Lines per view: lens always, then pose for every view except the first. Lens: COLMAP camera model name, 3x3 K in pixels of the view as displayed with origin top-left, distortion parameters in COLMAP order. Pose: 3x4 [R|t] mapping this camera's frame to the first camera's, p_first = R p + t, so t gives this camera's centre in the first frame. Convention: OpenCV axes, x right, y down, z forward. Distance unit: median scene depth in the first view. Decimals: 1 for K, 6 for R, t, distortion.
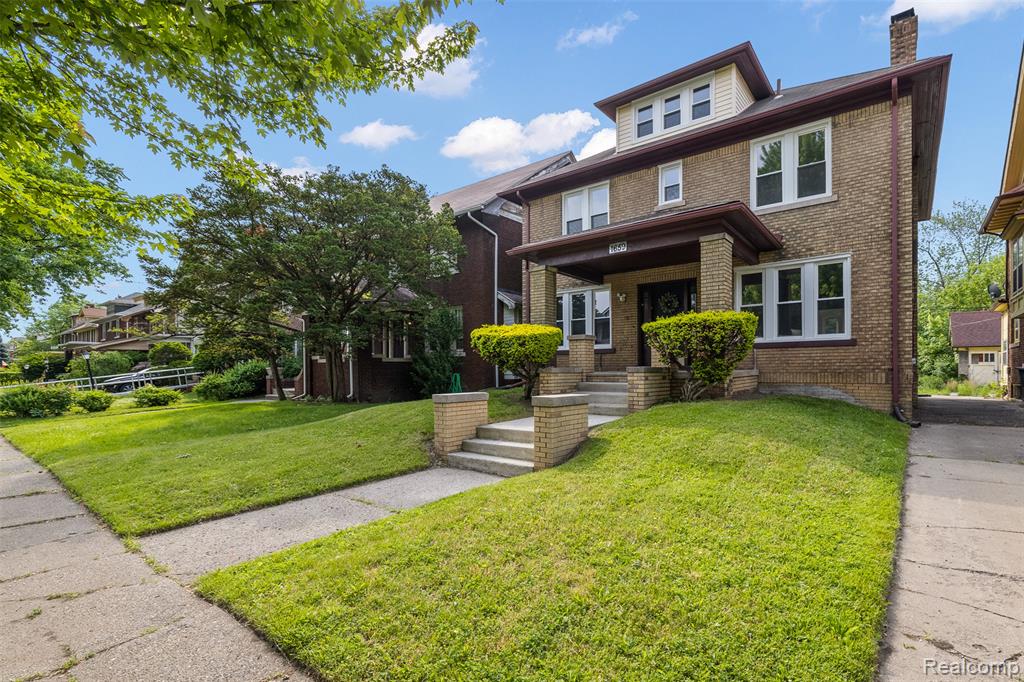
lens RADIAL K [[493.4, 0, 569.8], [0, 493.4, 376.4], [0, 0, 1]] dist [-0.002072, -0.000317]
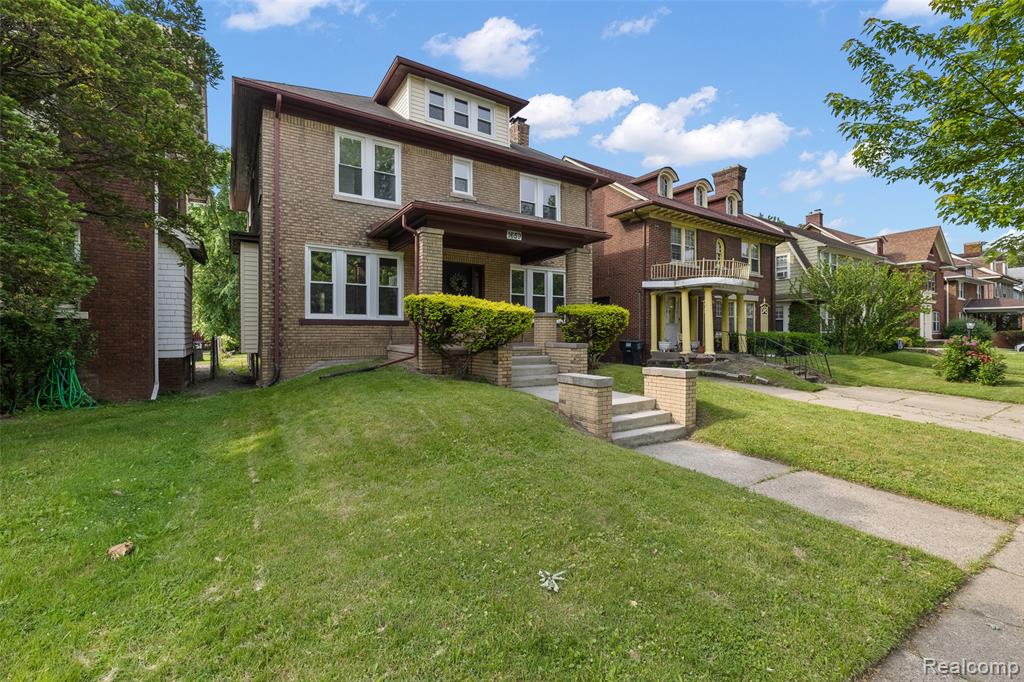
lens RADIAL K [[431.0, 0, 529.5], [0, 431.0, 335.2], [0, 0, 1]] dist [-0.001343, 0.000000]
pose [[0.340843, 0.001302, 0.940119, -0.675999], [0.004465, 0.999986, -0.003003, -0.027086], [-0.940110, 0.005221, 0.340832, 0.533278]]
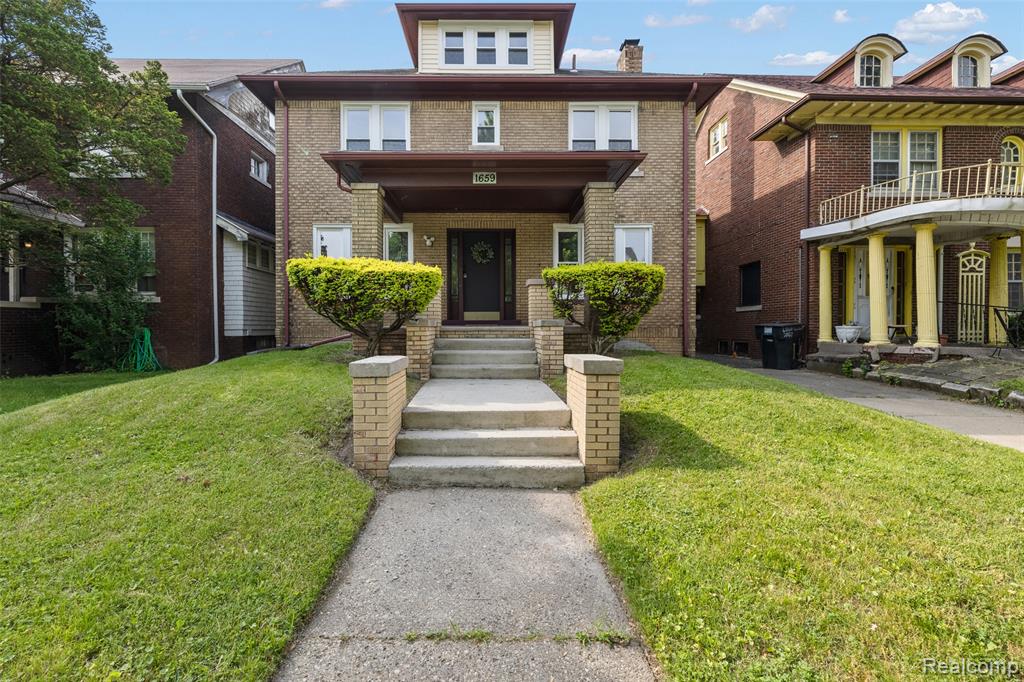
lens RADIAL K [[444.2, 0, 505.1], [0, 444.2, 334.6], [0, 0, 1]] dist [0.000097, 0.000268]
pose [[0.799466, -0.004625, 0.600694, -0.276554], [0.002666, 0.999988, 0.004151, 0.001935], [-0.600706, -0.001717, 0.799468, 0.313148]]
